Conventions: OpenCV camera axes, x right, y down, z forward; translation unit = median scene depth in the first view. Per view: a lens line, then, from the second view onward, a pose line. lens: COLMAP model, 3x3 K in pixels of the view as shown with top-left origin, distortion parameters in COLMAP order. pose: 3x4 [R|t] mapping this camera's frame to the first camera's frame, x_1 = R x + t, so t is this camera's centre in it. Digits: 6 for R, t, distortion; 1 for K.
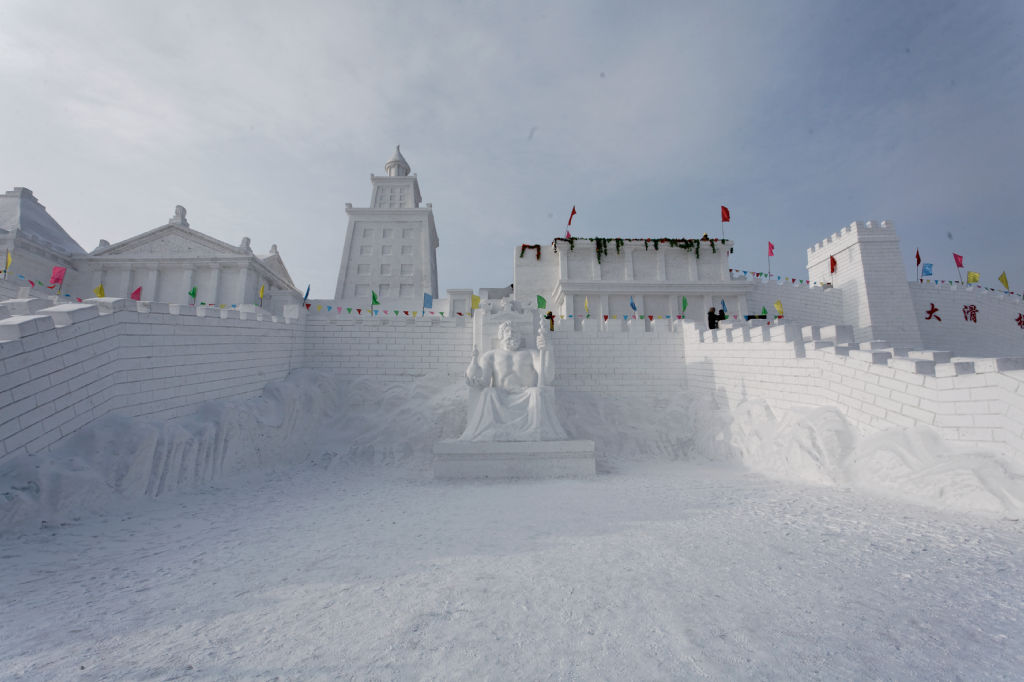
lens RADIAL K [[485.9, 0, 512.0], [0, 485.9, 341.0], [0, 0, 1]] dist [0.003373, 0.000813]
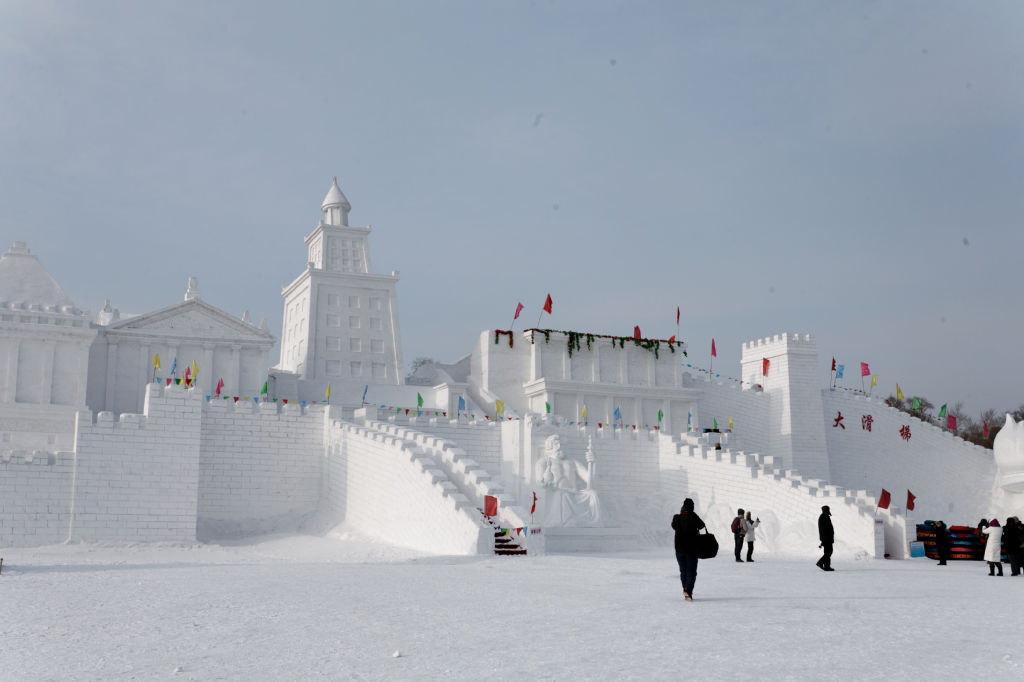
lens RADIAL K [[1181.8, 0, 509.0], [0, 1181.8, 337.0], [0, 0, 1]] dist [-0.000332, 0.008458]
pose [[0.915432, 0.079583, 0.394526, -0.887152], [-0.082387, 0.996552, -0.009857, -0.167269], [-0.393950, -0.023480, 0.918832, -1.159159]]
